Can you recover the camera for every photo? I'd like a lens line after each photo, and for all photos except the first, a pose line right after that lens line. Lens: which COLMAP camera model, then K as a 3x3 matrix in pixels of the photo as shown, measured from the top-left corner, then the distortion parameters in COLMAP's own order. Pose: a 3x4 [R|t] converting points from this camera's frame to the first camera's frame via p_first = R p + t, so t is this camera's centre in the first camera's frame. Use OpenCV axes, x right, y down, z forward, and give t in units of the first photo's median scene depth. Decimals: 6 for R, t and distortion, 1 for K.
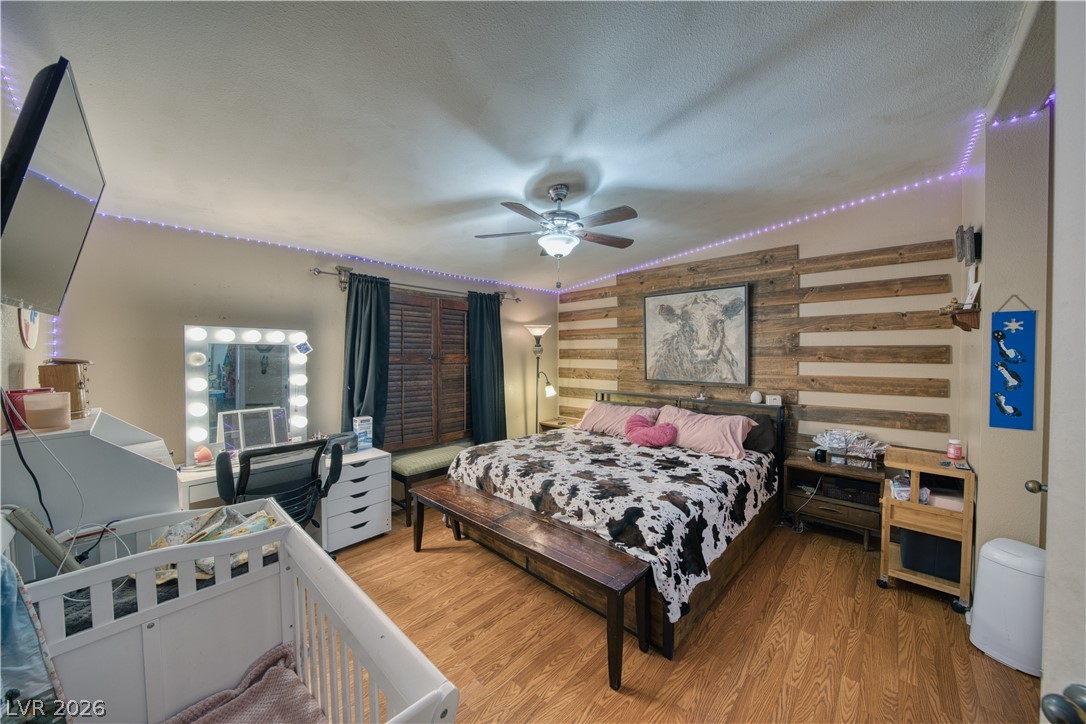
lens RADIAL K [[380.2, 0, 538.7], [0, 380.2, 358.6], [0, 0, 1]] dist [-0.001090, -0.000218]
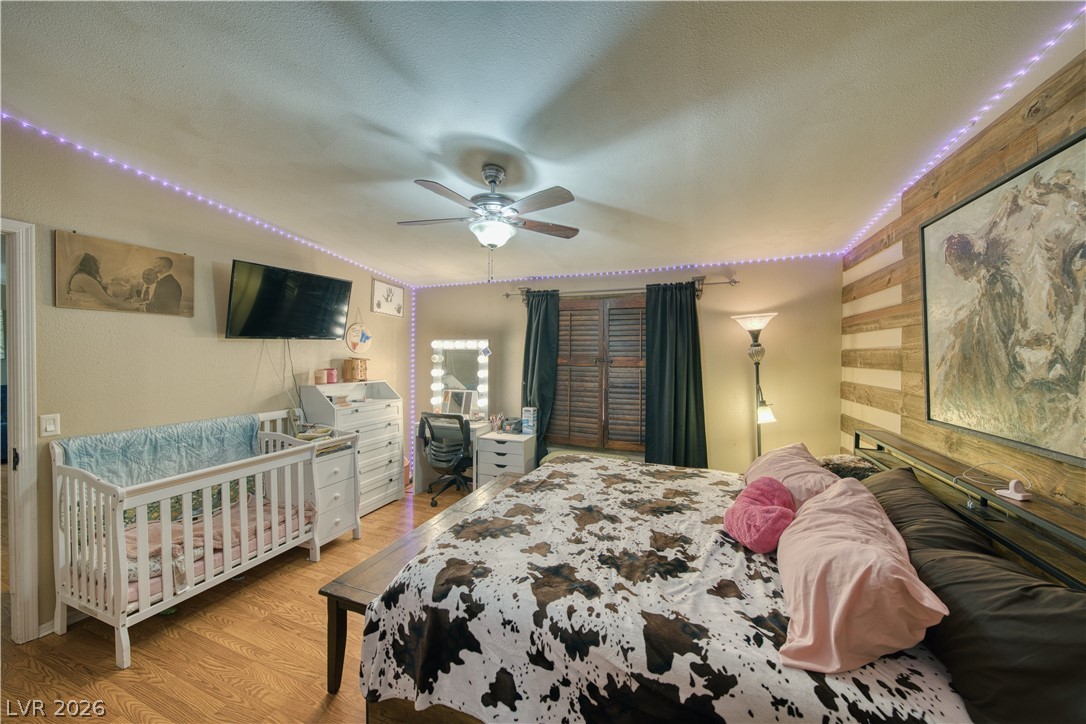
lens RADIAL K [[380.2, 0, 550.1], [0, 380.2, 358.7], [0, 0, 1]] dist [-0.001090, -0.000218]
pose [[0.378078, 0.010299, -0.925716, 0.676832], [-0.016674, 0.999852, 0.004314, -0.010251], [0.925623, 0.013804, 0.378194, 0.579727]]
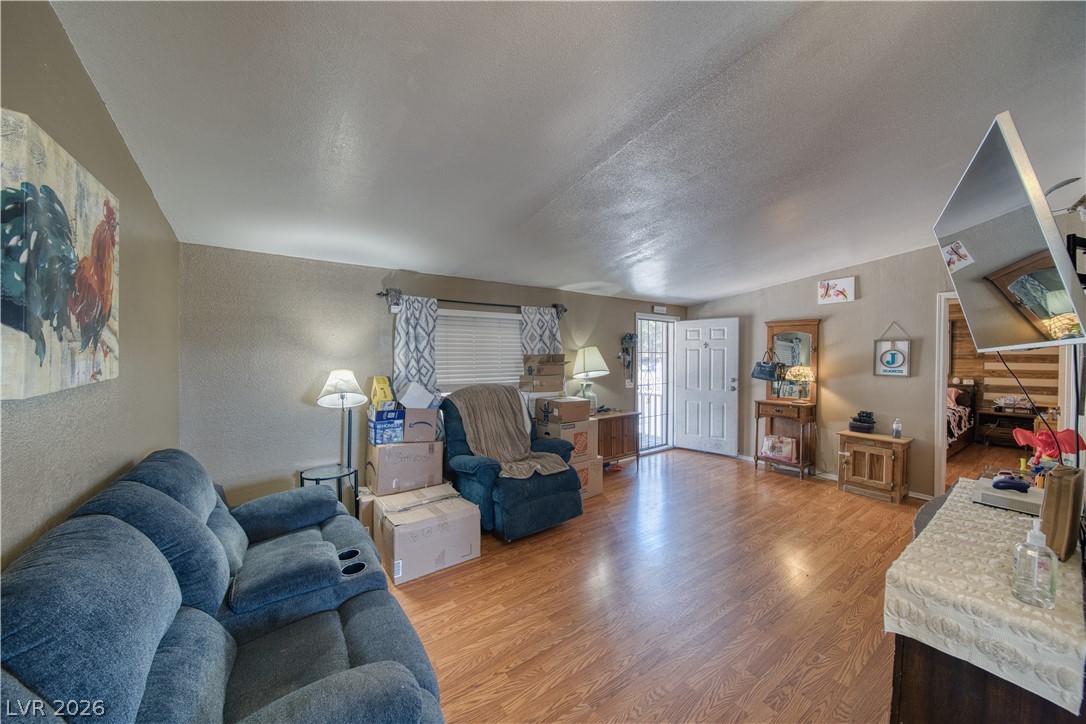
lens RADIAL K [[380.2, 0, 549.7], [0, 380.2, 358.2], [0, 0, 1]] dist [-0.001090, -0.000218]
pose [[0.981698, 0.004053, -0.190401, -1.163958], [-0.004621, 0.999986, -0.002535, 0.002555], [0.190388, 0.003368, 0.981703, -1.371678]]
